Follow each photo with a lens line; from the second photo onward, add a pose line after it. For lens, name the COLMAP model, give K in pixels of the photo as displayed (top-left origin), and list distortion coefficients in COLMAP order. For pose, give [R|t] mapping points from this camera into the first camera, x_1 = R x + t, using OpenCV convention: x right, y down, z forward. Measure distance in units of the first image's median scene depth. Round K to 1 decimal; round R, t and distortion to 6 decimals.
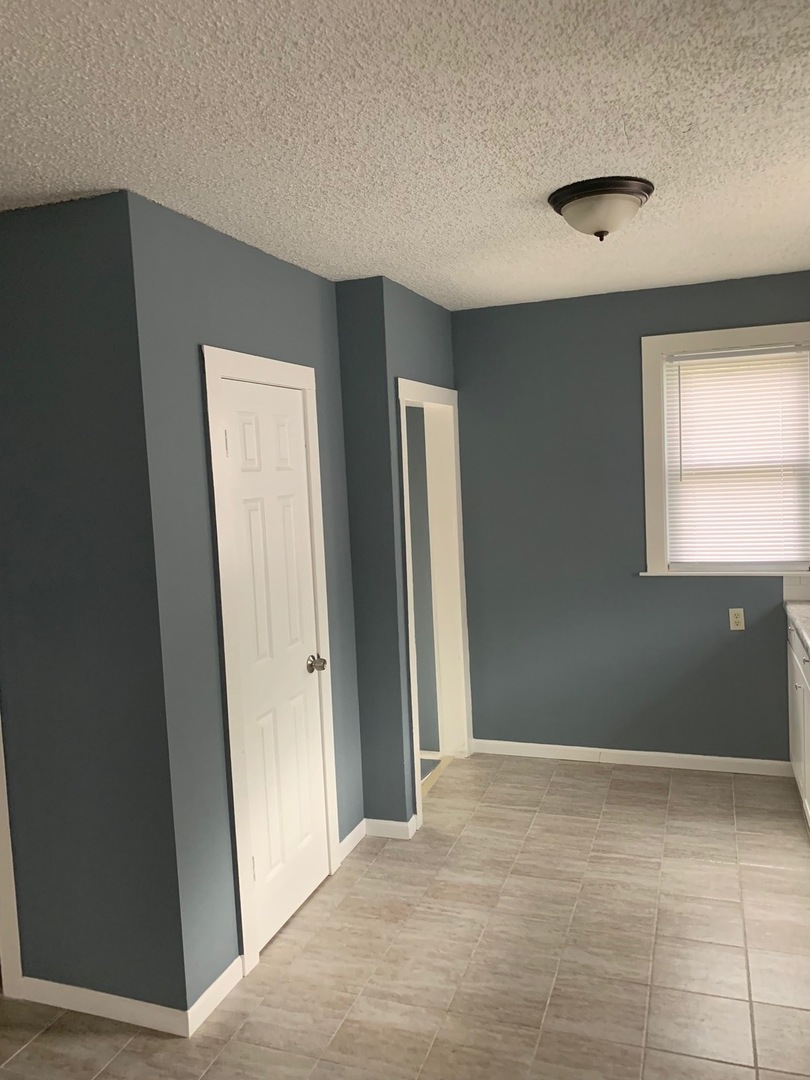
lens RADIAL K [[822.6, 0, 404.5], [0, 822.6, 547.7], [0, 0, 1]] dist [0.037519, -0.025445]
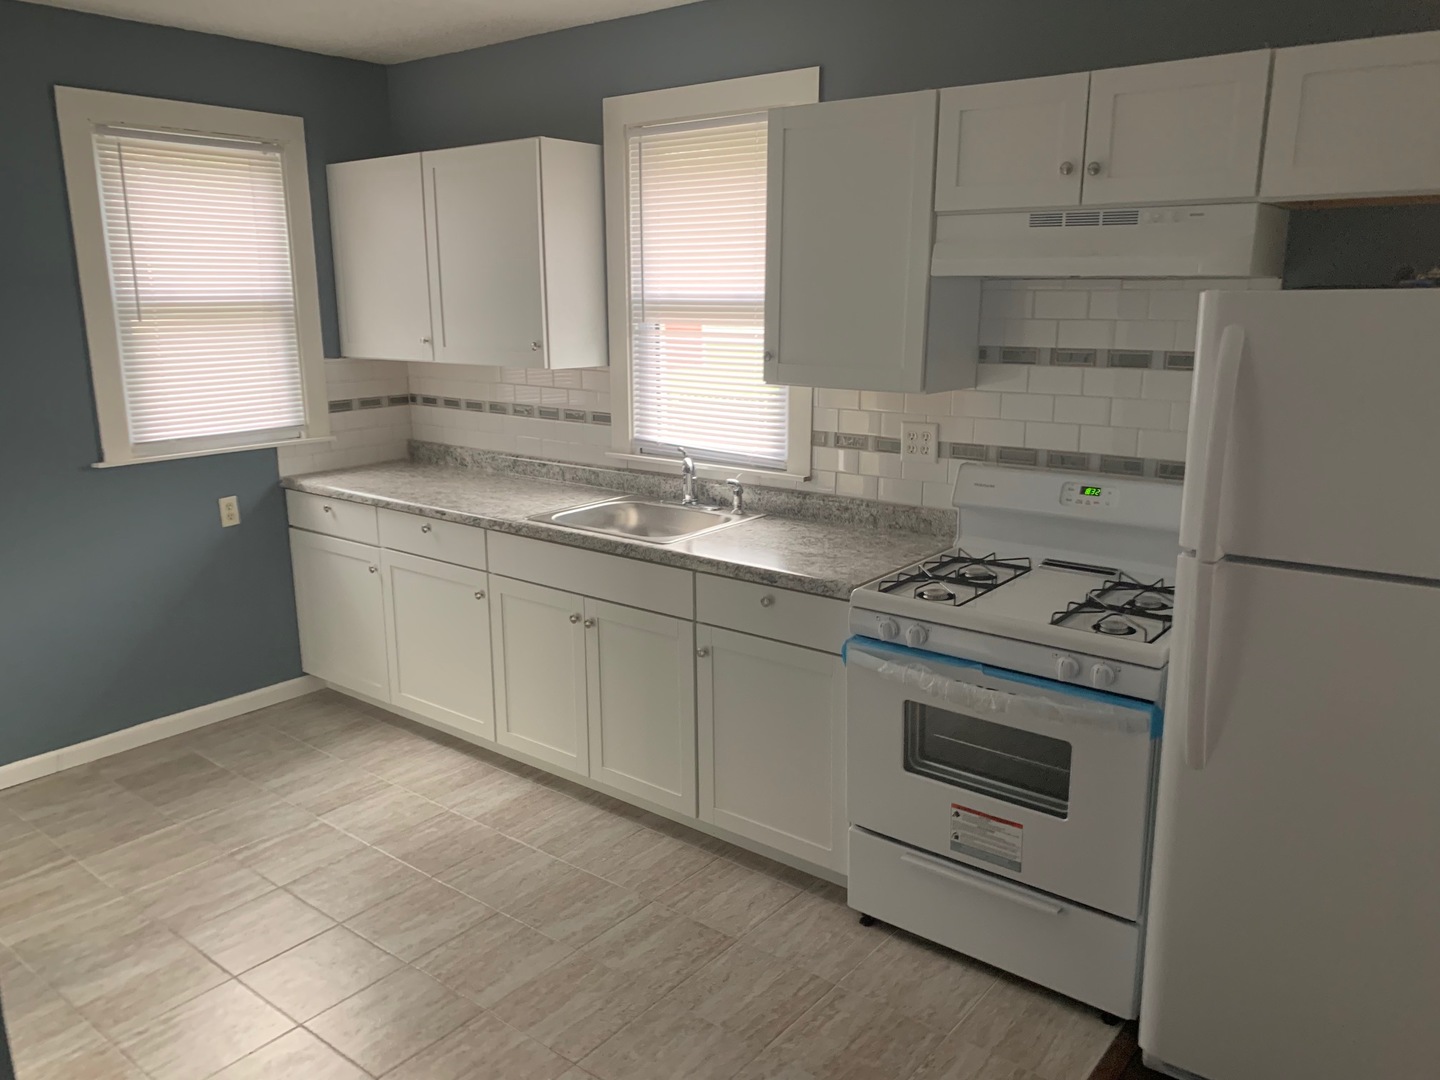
lens RADIAL K [[1096.8, 0, 710.8], [0, 1096.8, 554.3], [0, 0, 1]] dist [0.037519, -0.025445]
pose [[0.347243, -0.179850, 0.920367, -0.378309], [0.088936, 0.983329, 0.158599, 0.005239], [-0.933548, 0.026782, 0.357449, 0.244463]]
